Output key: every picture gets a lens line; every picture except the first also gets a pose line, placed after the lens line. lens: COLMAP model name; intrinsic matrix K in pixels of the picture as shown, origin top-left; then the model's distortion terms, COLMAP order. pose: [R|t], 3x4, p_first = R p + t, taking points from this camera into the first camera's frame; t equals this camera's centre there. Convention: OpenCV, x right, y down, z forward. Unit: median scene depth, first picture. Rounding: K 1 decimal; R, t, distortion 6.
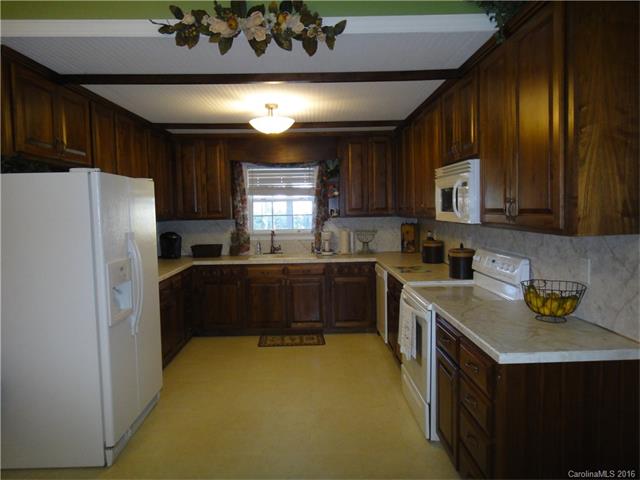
lens RADIAL K [[441.9, 0, 320.0], [0, 441.9, 240.0], [0, 0, 1]] dist [-0.001373, -0.000145]
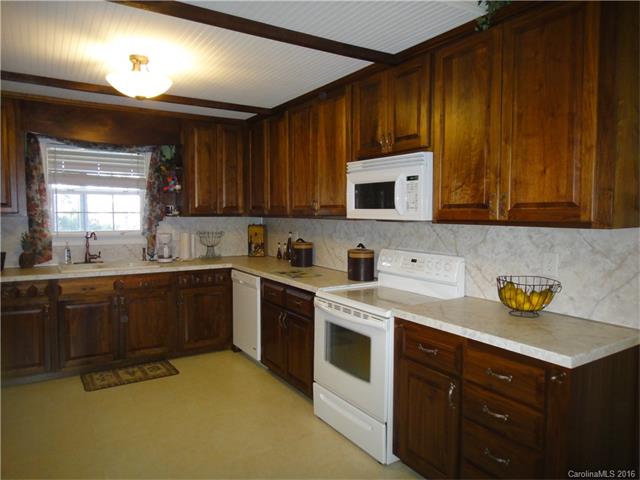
lens RADIAL K [[441.9, 0, 320.0], [0, 441.9, 240.0], [0, 0, 1]] dist [-0.001373, -0.000145]
pose [[0.854246, -0.008349, 0.519802, -0.163751], [0.015500, 0.999836, -0.009412, 0.004935], [-0.519638, 0.016097, 0.854235, 0.155928]]
